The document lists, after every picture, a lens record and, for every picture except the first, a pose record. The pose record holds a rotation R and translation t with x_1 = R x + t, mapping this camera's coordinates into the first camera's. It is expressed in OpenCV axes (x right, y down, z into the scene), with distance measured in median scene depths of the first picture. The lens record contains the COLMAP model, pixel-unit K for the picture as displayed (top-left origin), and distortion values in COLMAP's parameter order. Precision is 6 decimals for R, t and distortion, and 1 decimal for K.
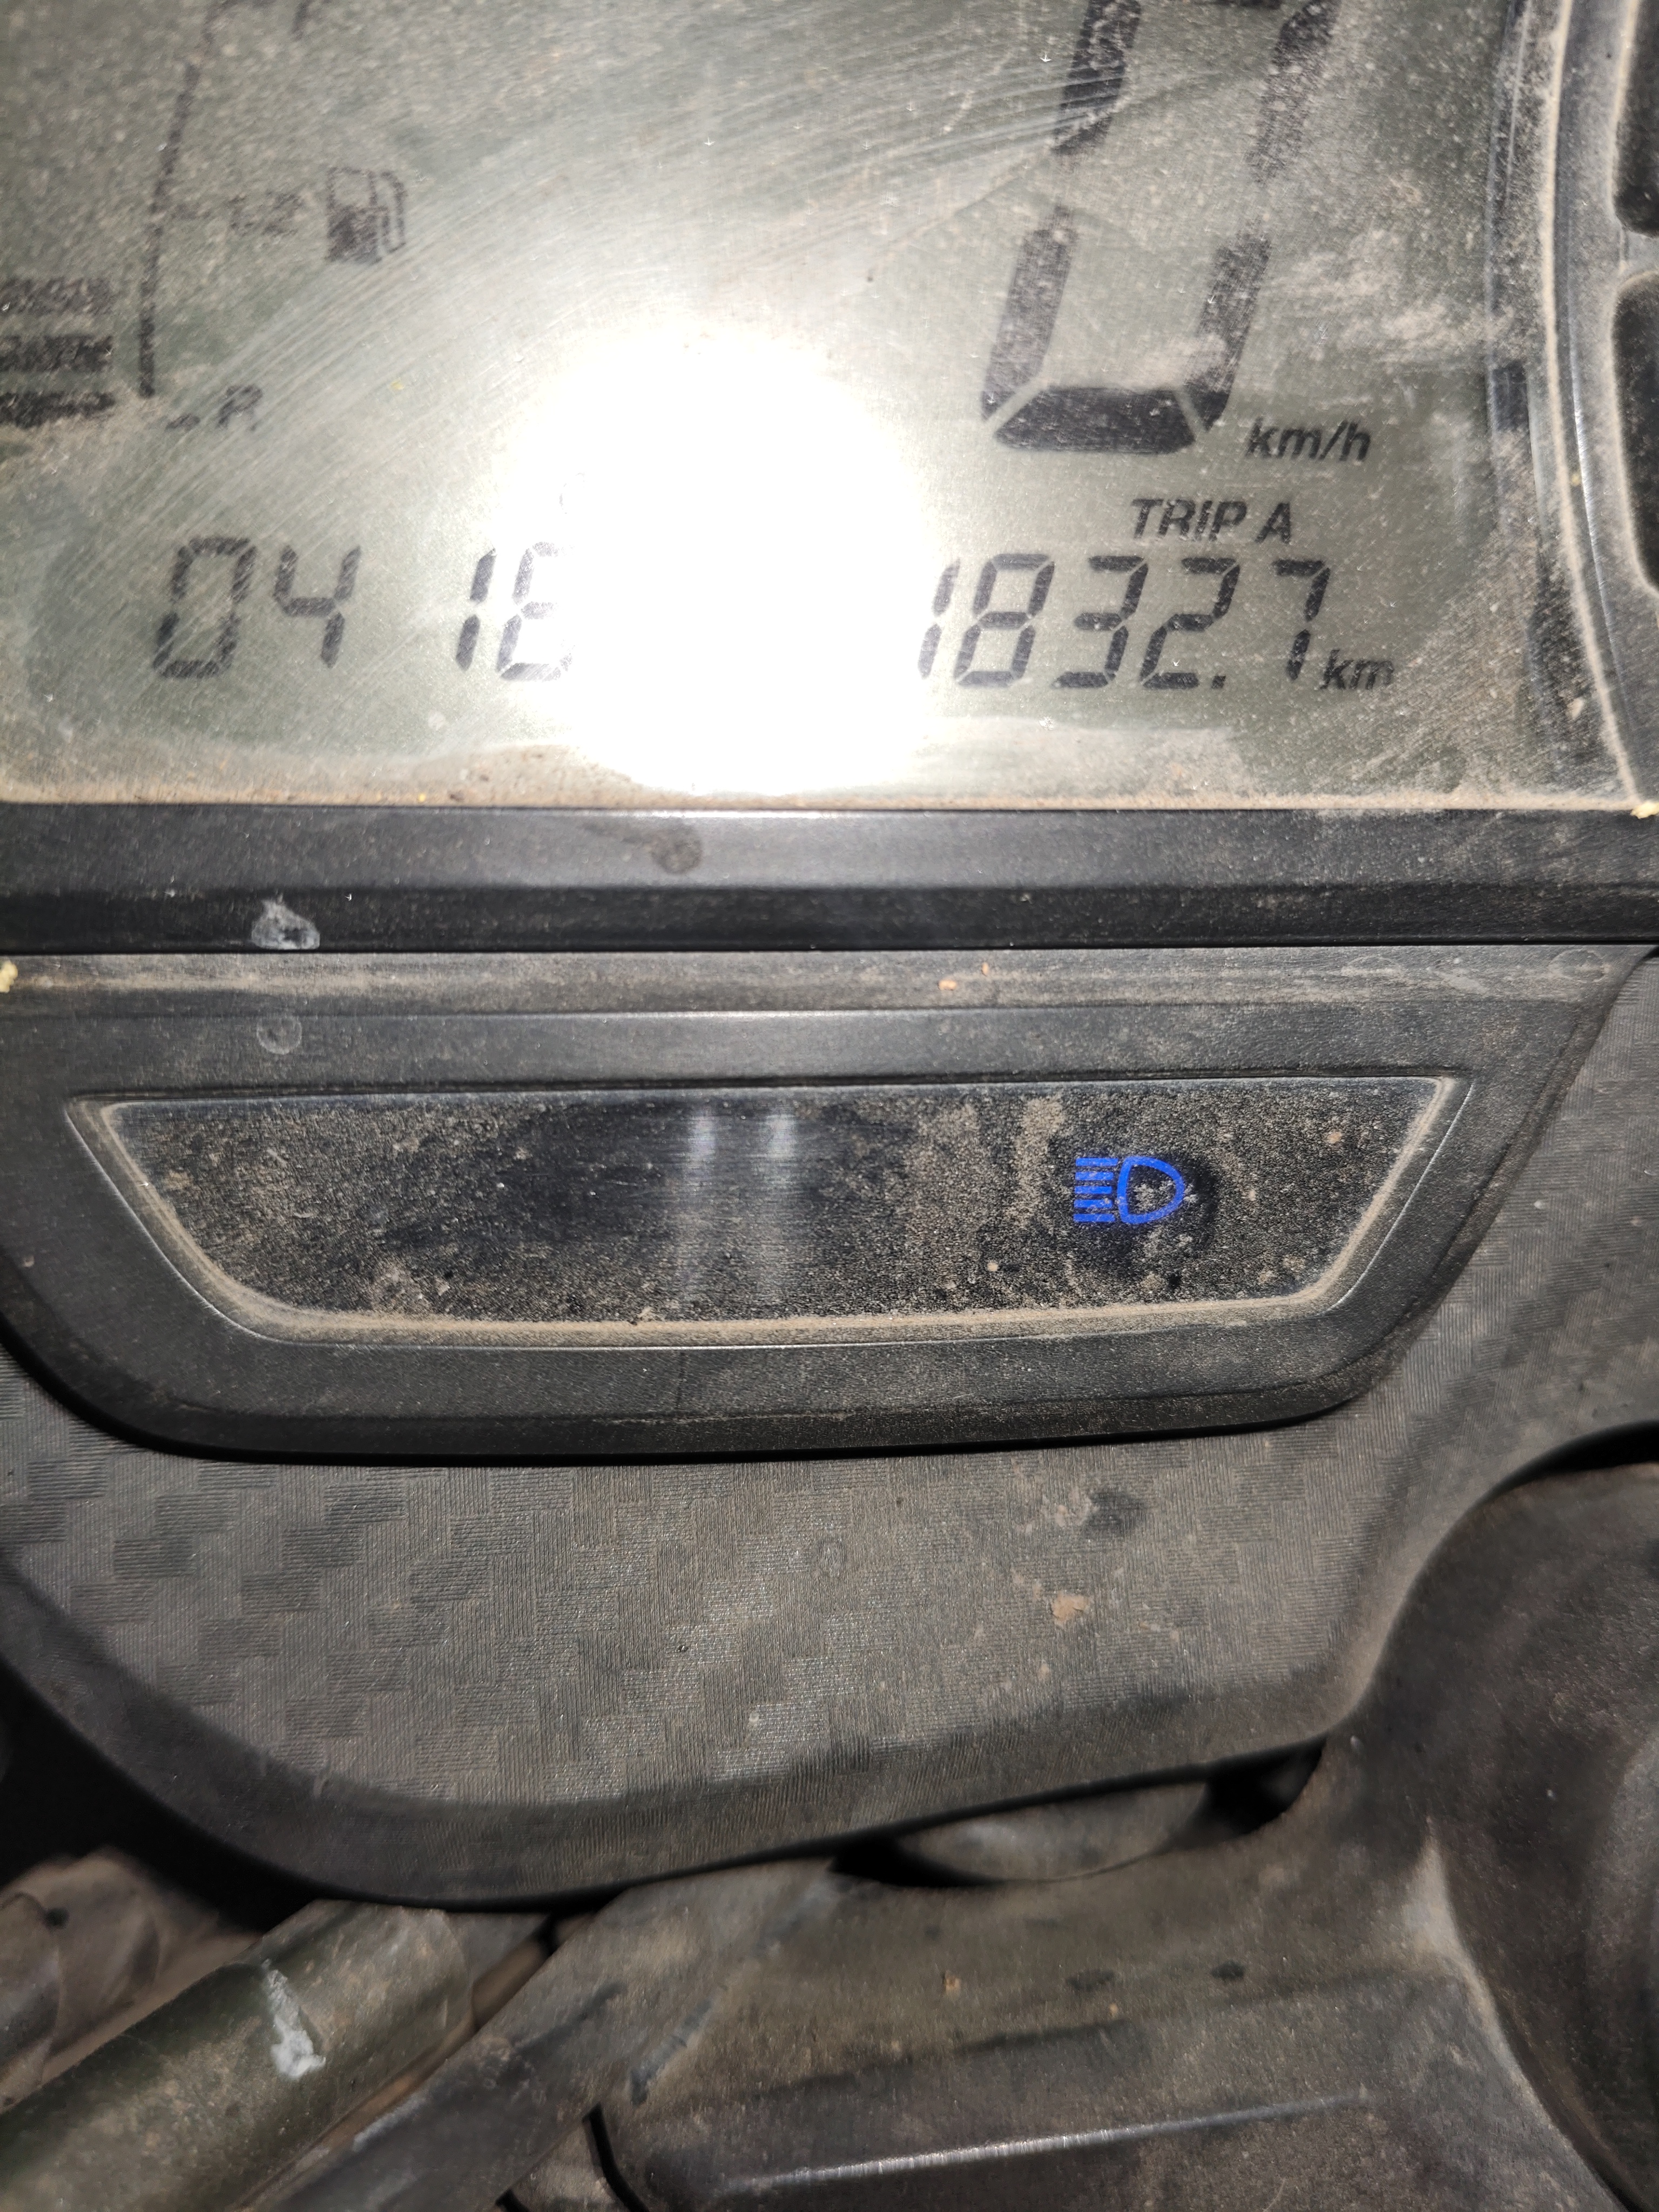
lens RADIAL K [[1863.7, 0, 848.3], [0, 1863.7, 1108.1], [0, 0, 1]] dist [-0.053955, -0.046934]
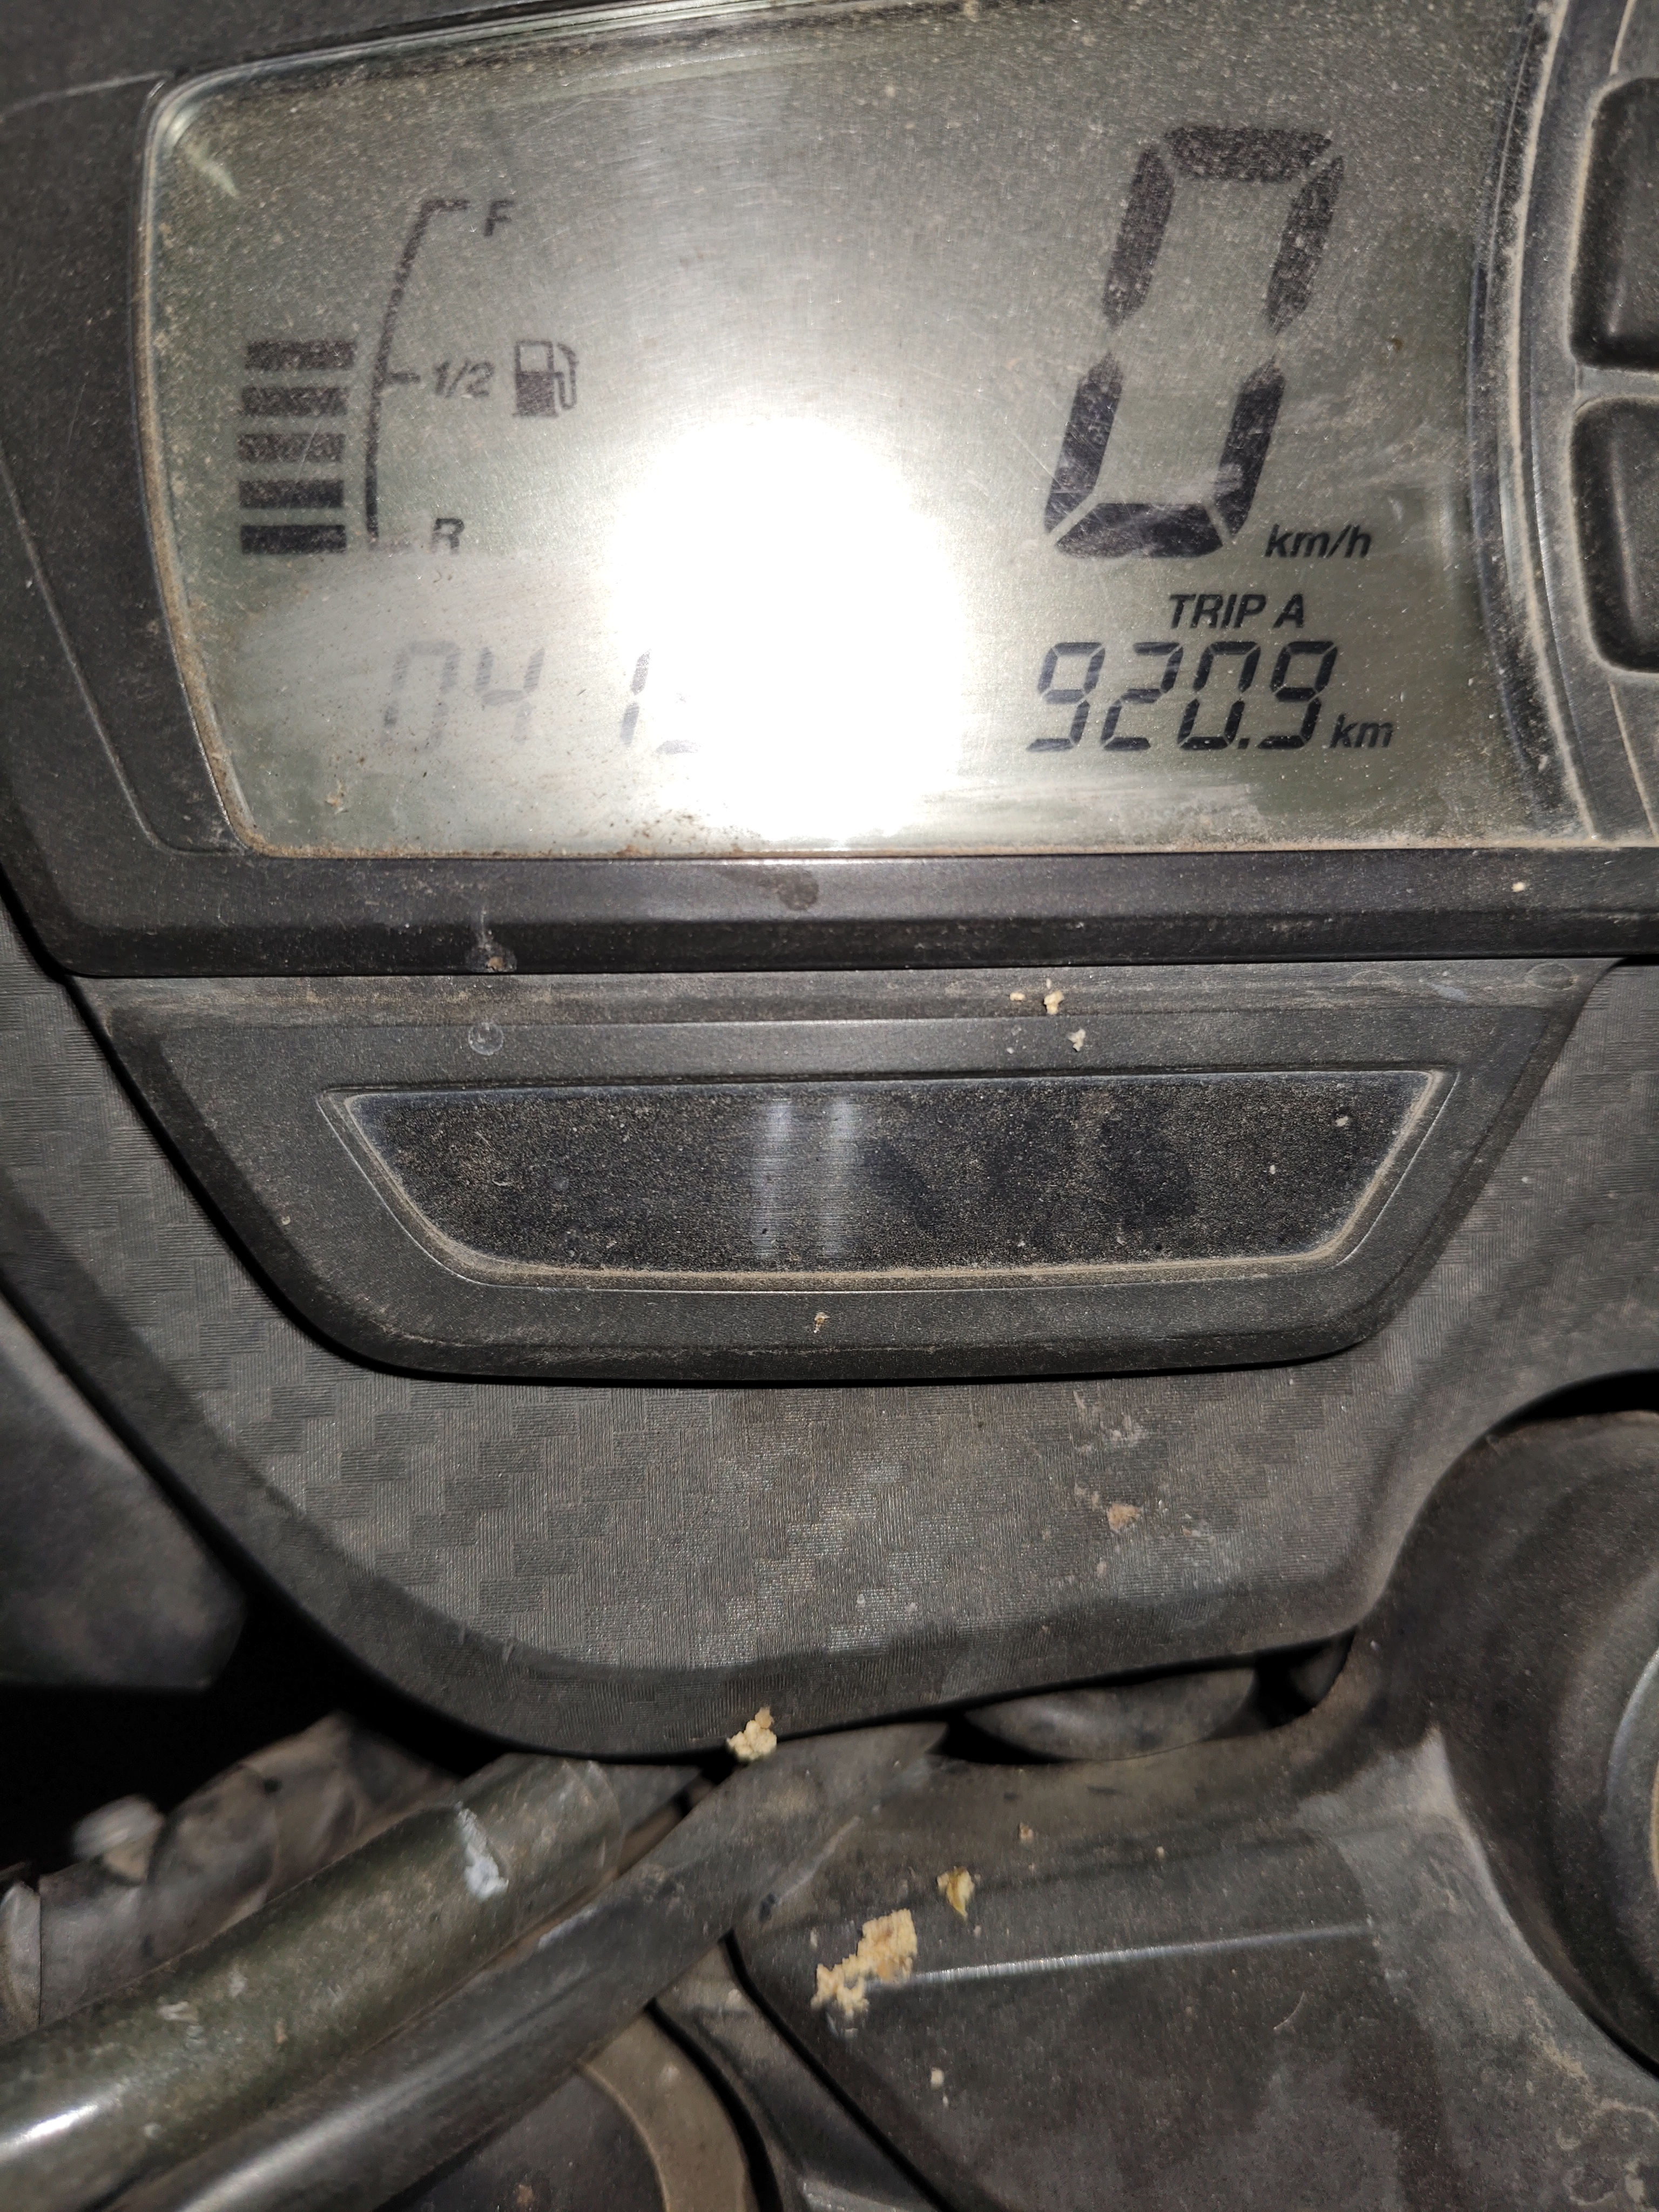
lens RADIAL K [[1789.7, 0, 843.9], [0, 1789.7, 1113.5], [0, 0, 1]] dist [-0.015761, -0.089487]
pose [[0.998633, -0.003261, -0.052167, 0.000225], [0.003106, 0.999991, -0.003048, 0.013348], [0.052177, 0.002882, 0.998634, -0.177078]]
